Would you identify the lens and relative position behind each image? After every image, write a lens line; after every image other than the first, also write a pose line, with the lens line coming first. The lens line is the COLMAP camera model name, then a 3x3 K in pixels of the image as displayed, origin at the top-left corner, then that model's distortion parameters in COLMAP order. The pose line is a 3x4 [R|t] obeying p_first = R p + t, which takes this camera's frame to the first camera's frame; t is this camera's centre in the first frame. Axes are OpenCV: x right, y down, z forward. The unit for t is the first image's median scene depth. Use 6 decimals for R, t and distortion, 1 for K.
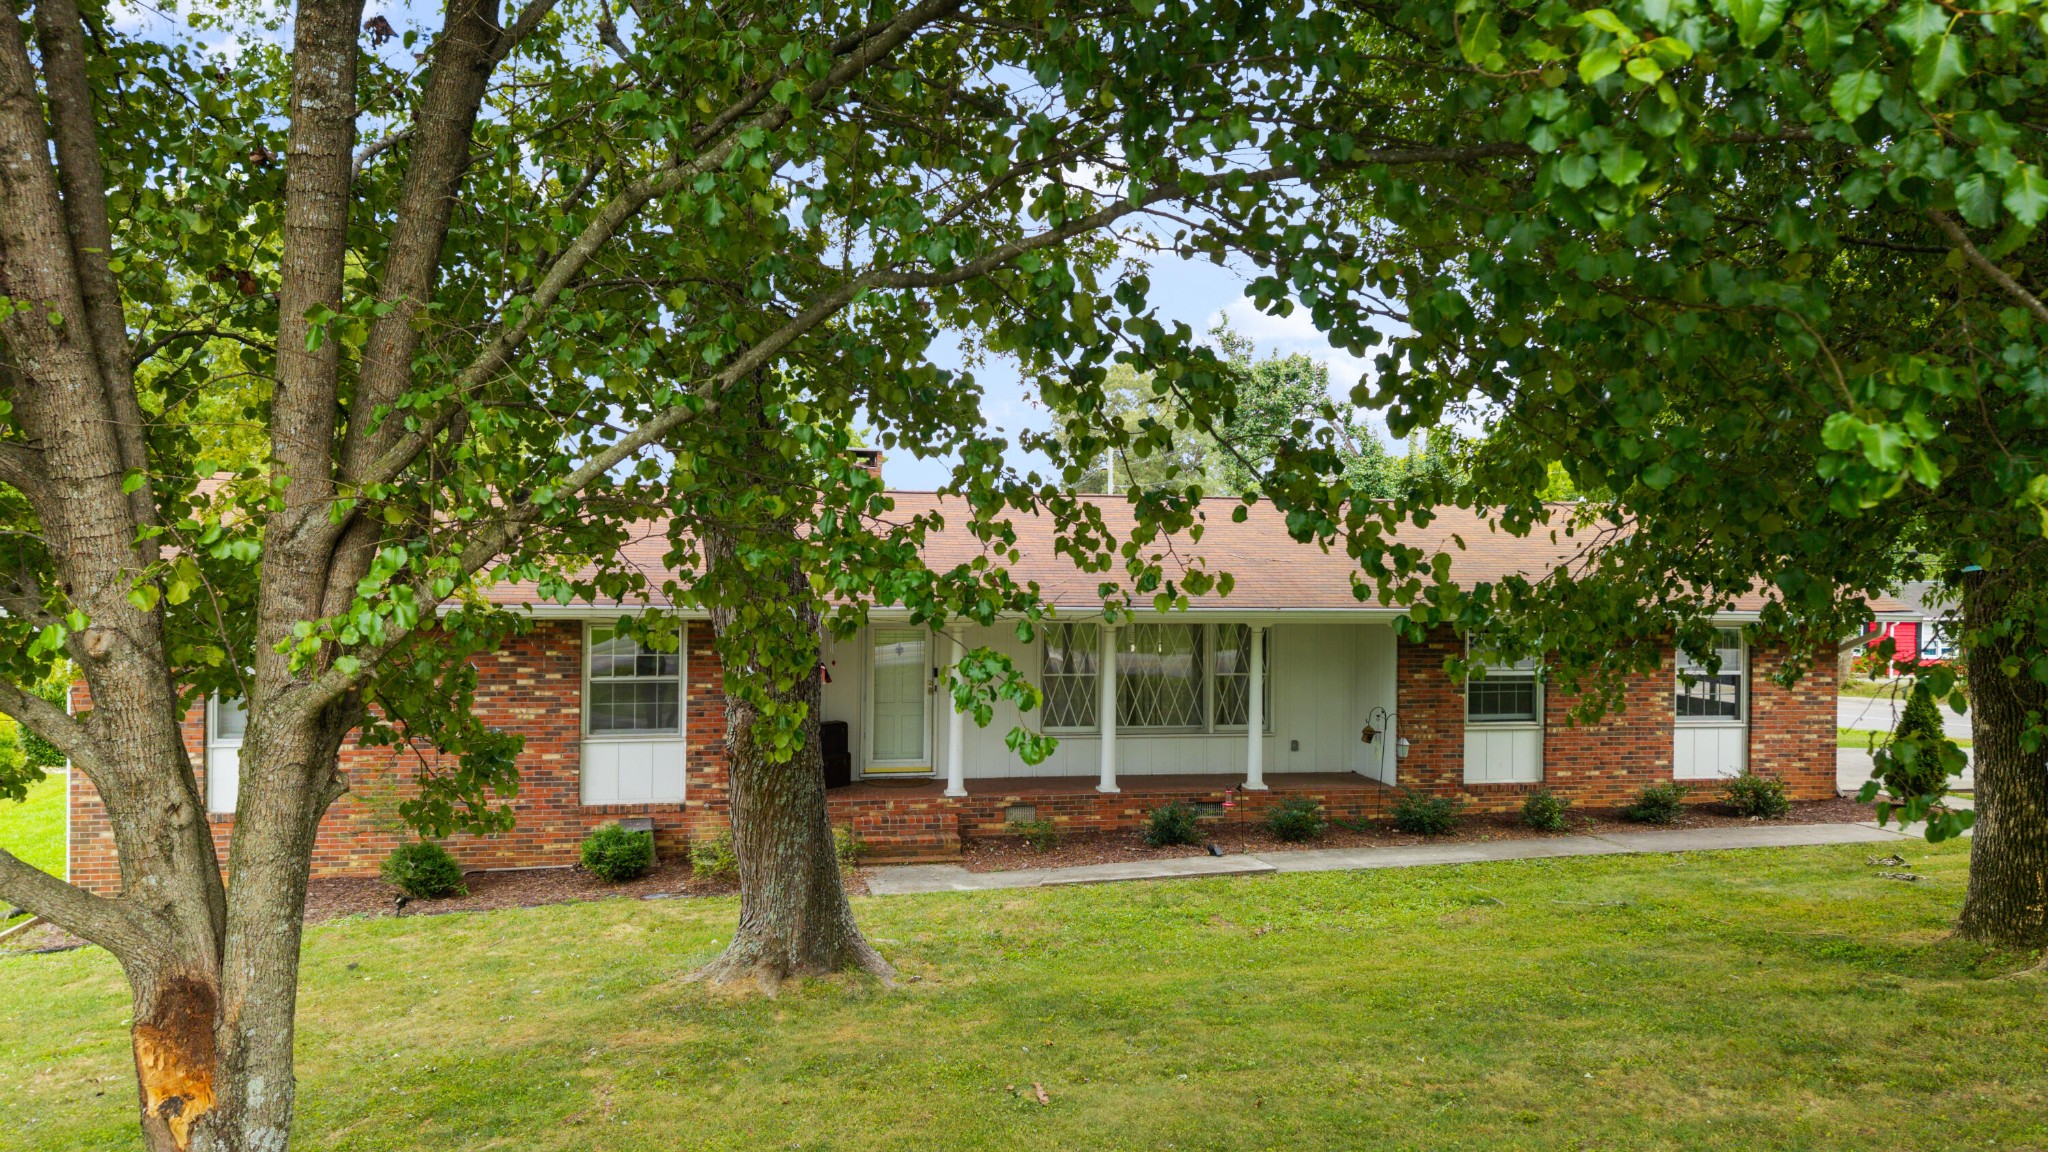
lens RADIAL K [[1354.3, 0, 1024.0], [0, 1354.3, 576.0], [0, 0, 1]] dist [-0.004431, -0.005466]
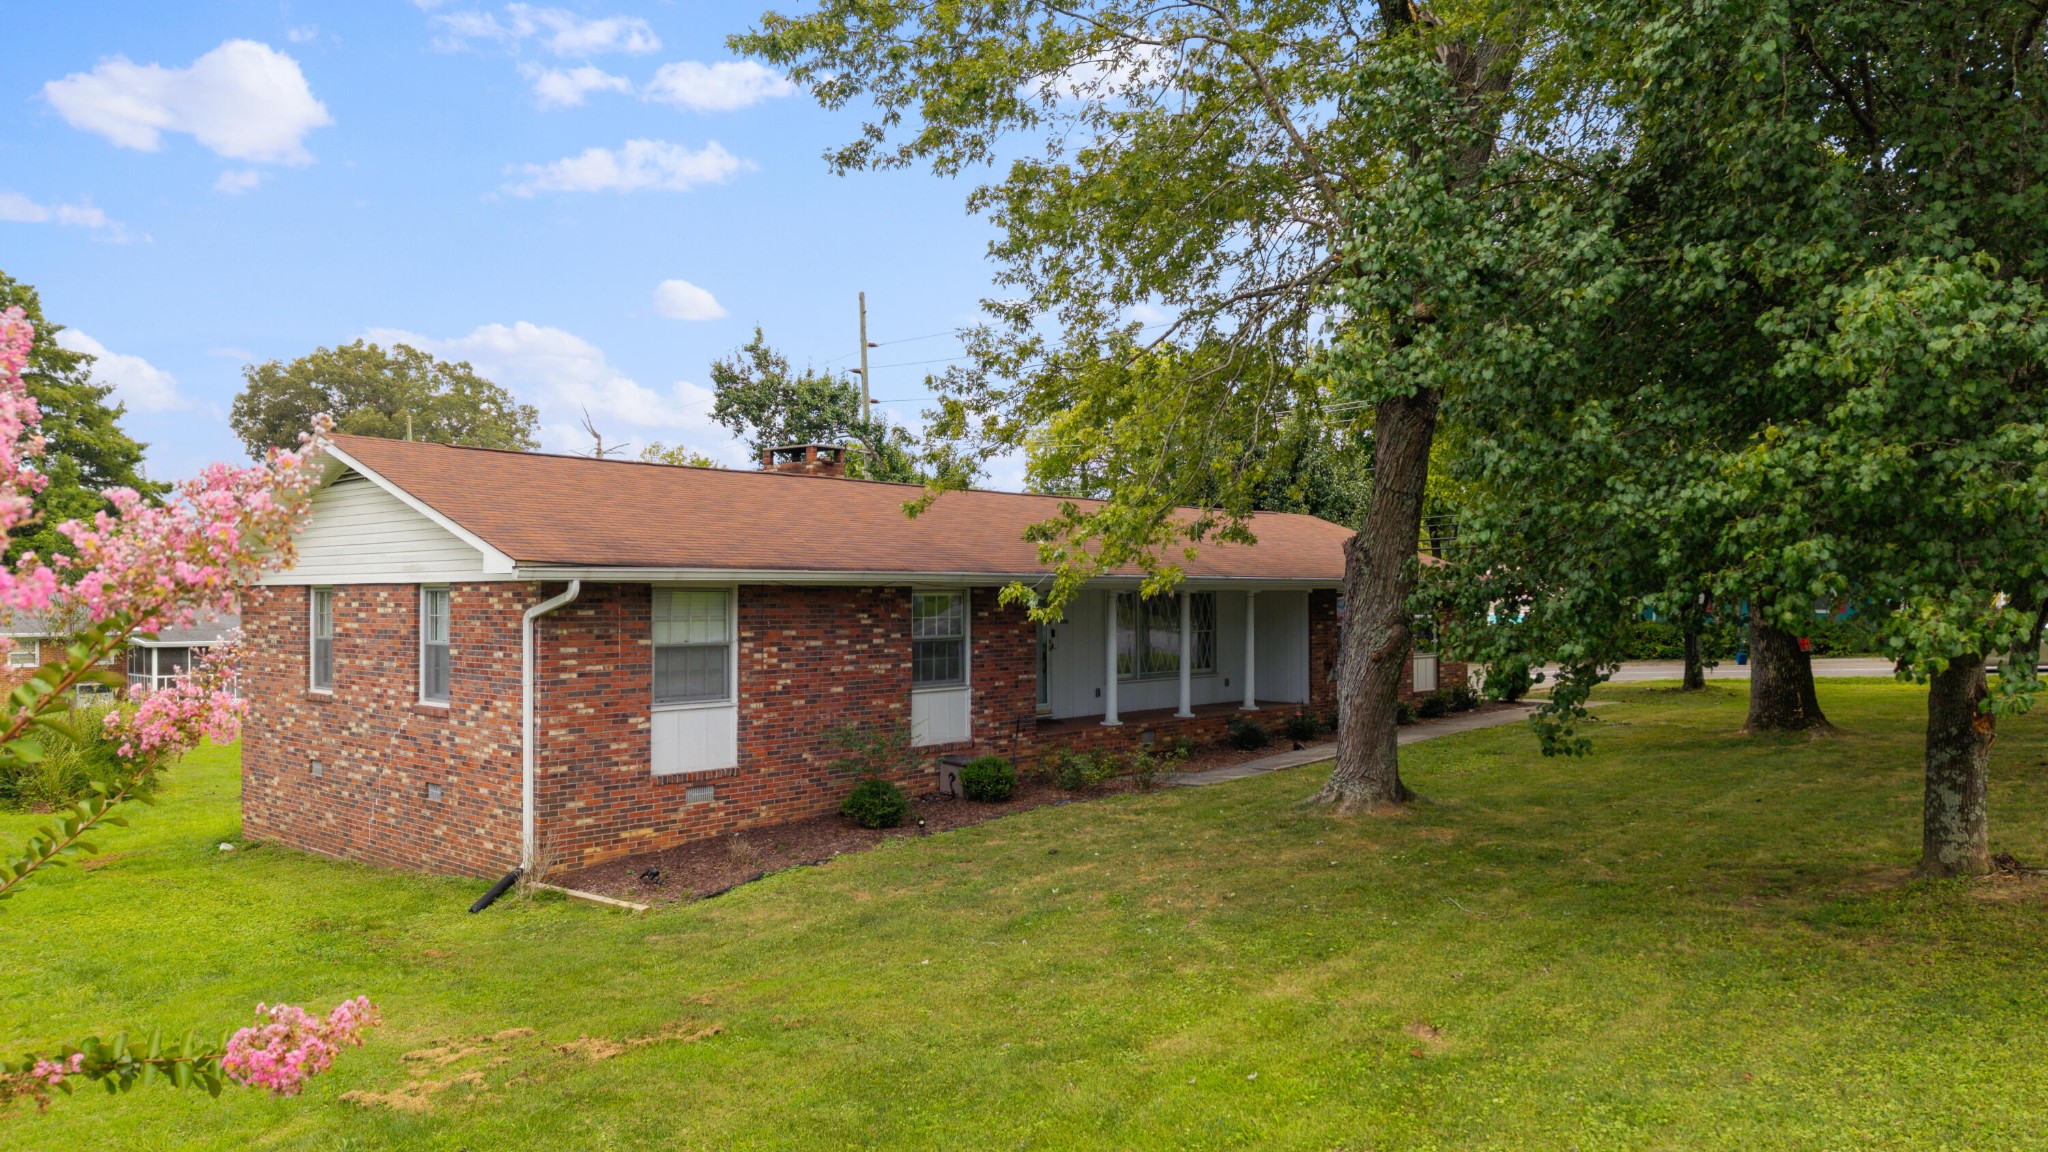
lens RADIAL K [[1354.3, 0, 1024.0], [0, 1354.3, 576.0], [0, 0, 1]] dist [-0.004431, -0.005466]
pose [[0.799811, 0.002898, 0.600245, -0.901000], [0.003560, 0.999948, -0.009572, 0.033300], [-0.600241, 0.009793, 0.799759, 0.018858]]
